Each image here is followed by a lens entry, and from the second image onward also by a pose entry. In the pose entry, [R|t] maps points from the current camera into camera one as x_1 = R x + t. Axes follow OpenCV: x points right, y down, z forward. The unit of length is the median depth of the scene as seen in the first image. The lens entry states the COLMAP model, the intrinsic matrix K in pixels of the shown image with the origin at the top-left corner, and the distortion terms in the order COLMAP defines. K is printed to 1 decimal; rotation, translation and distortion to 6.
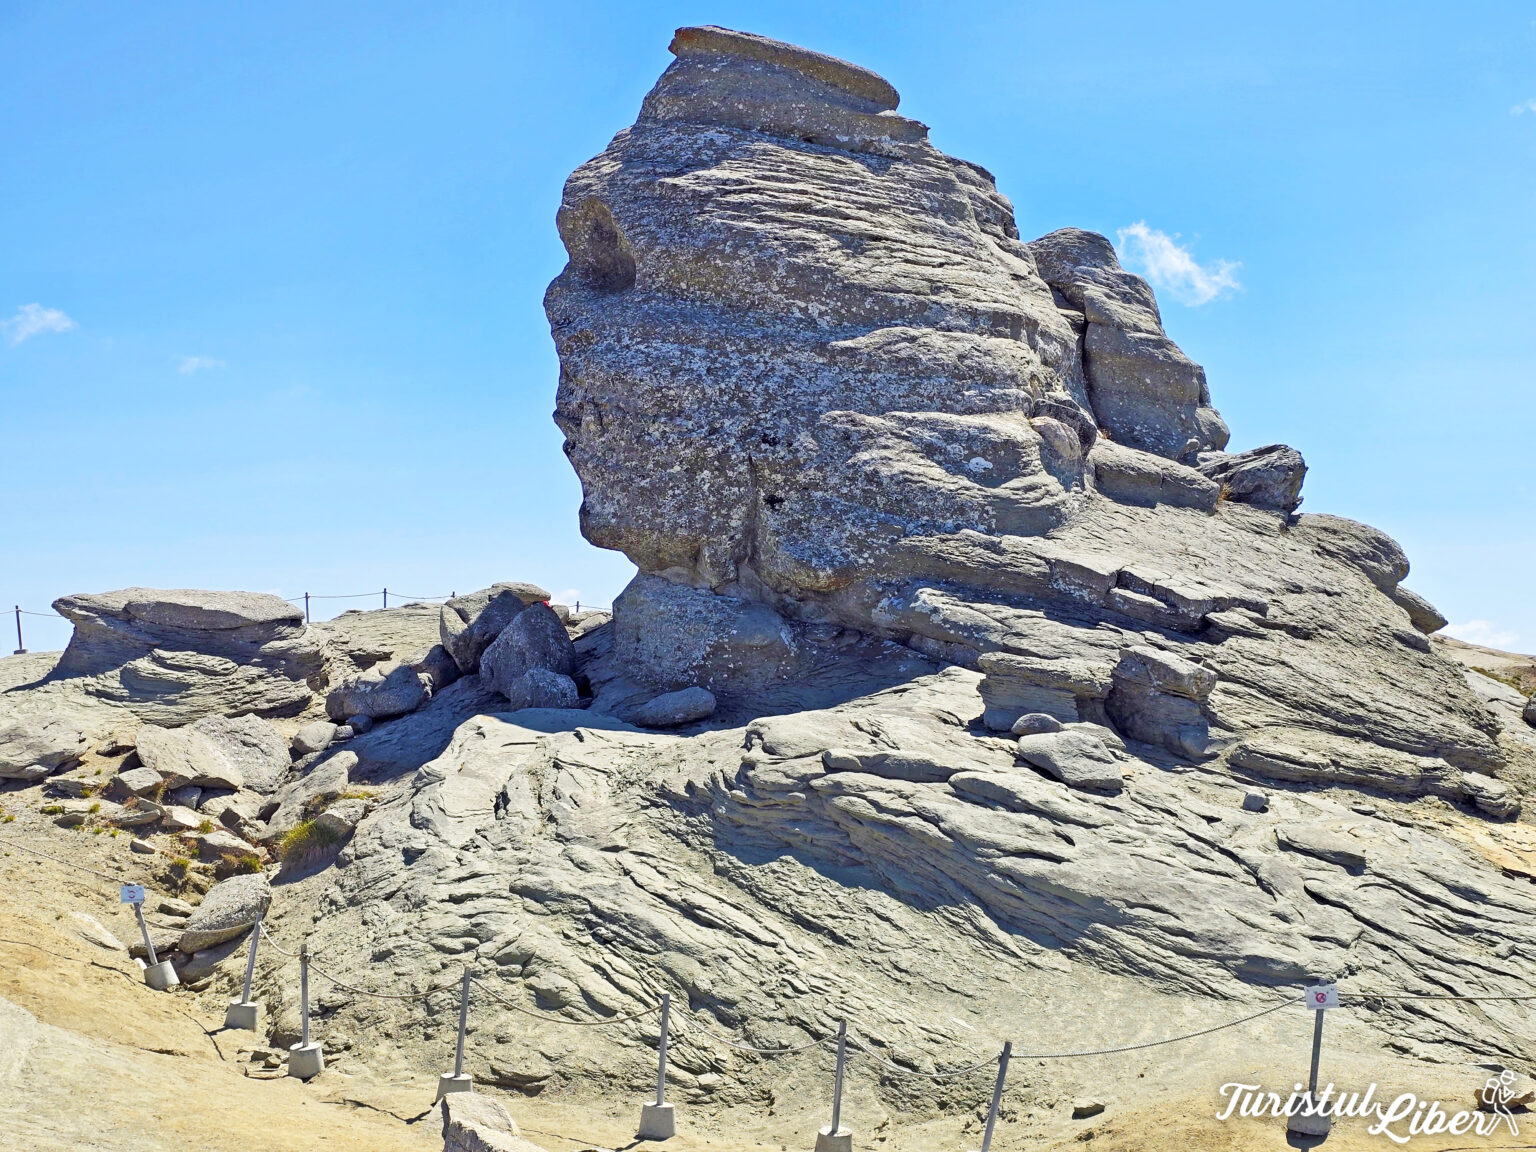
lens RADIAL K [[2049.7, 0, 741.4], [0, 2049.7, 556.7], [0, 0, 1]] dist [0.175214, -0.068863]
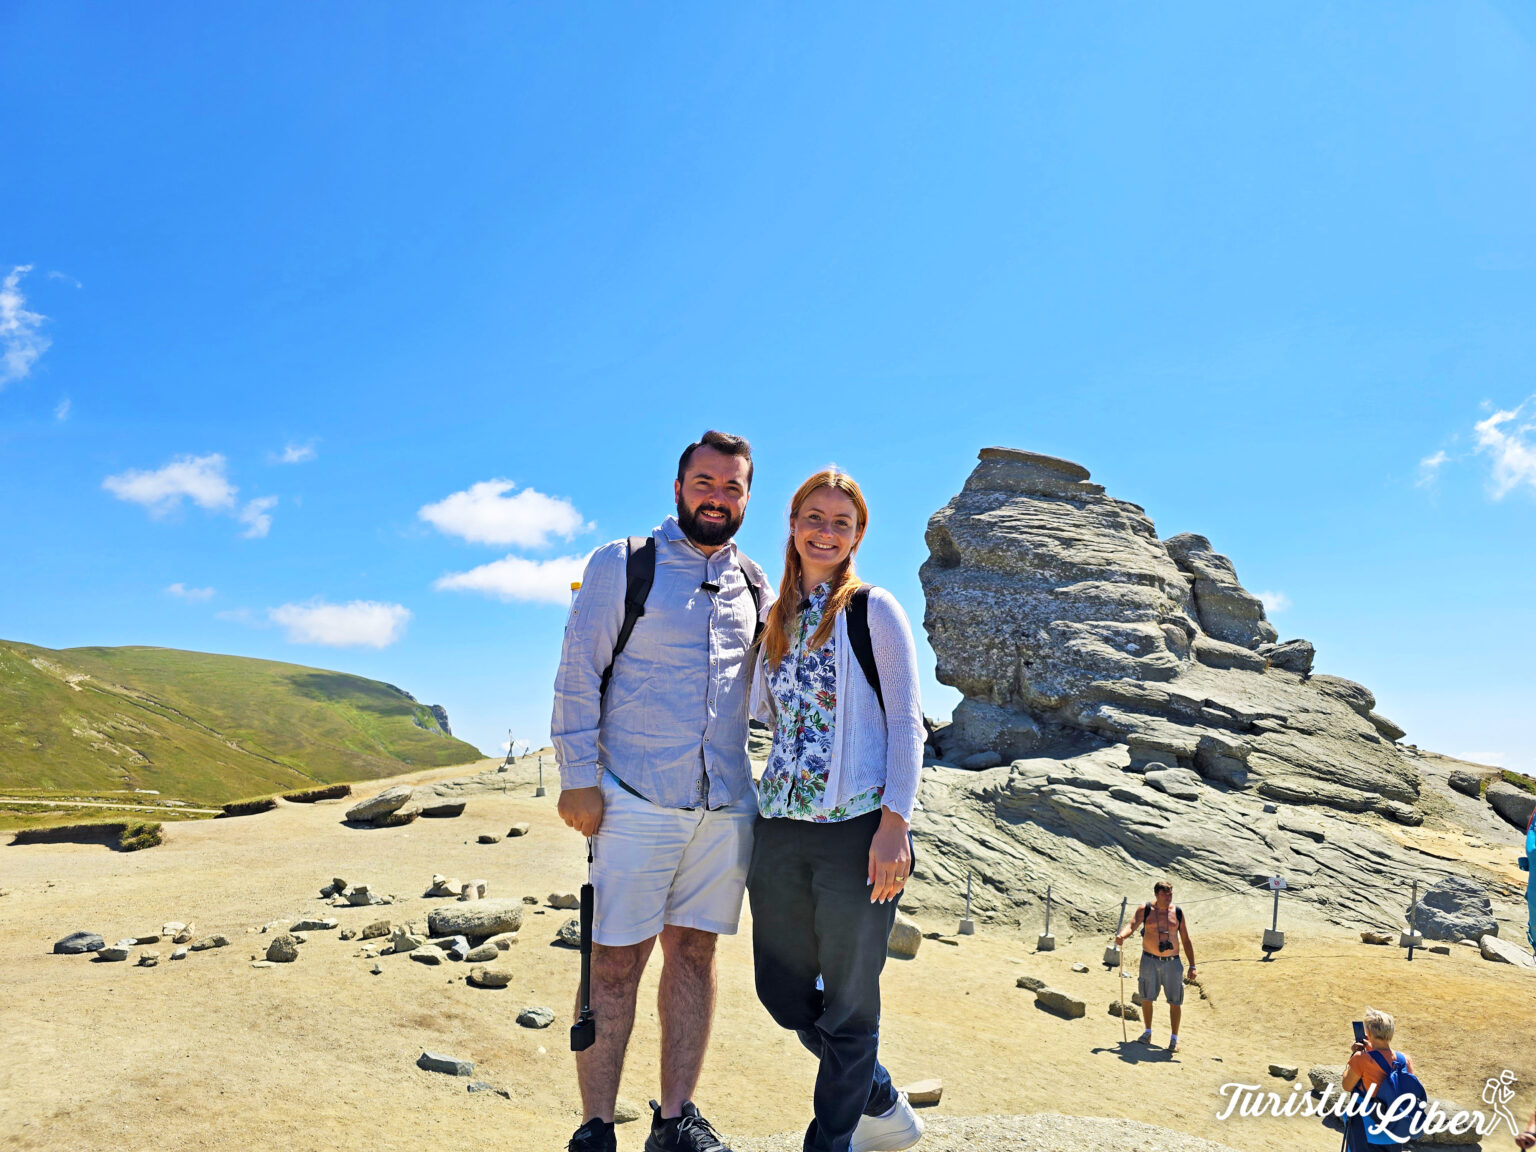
lens RADIAL K [[1032.8, 0, 725.6], [0, 1032.8, 574.6], [0, 0, 1]] dist [0.003964, 0.000221]
pose [[0.959214, -0.019342, -0.282019, 0.018434], [-0.015952, 0.992363, -0.122315, 0.016741], [0.282231, 0.121825, 0.951580, -0.112535]]
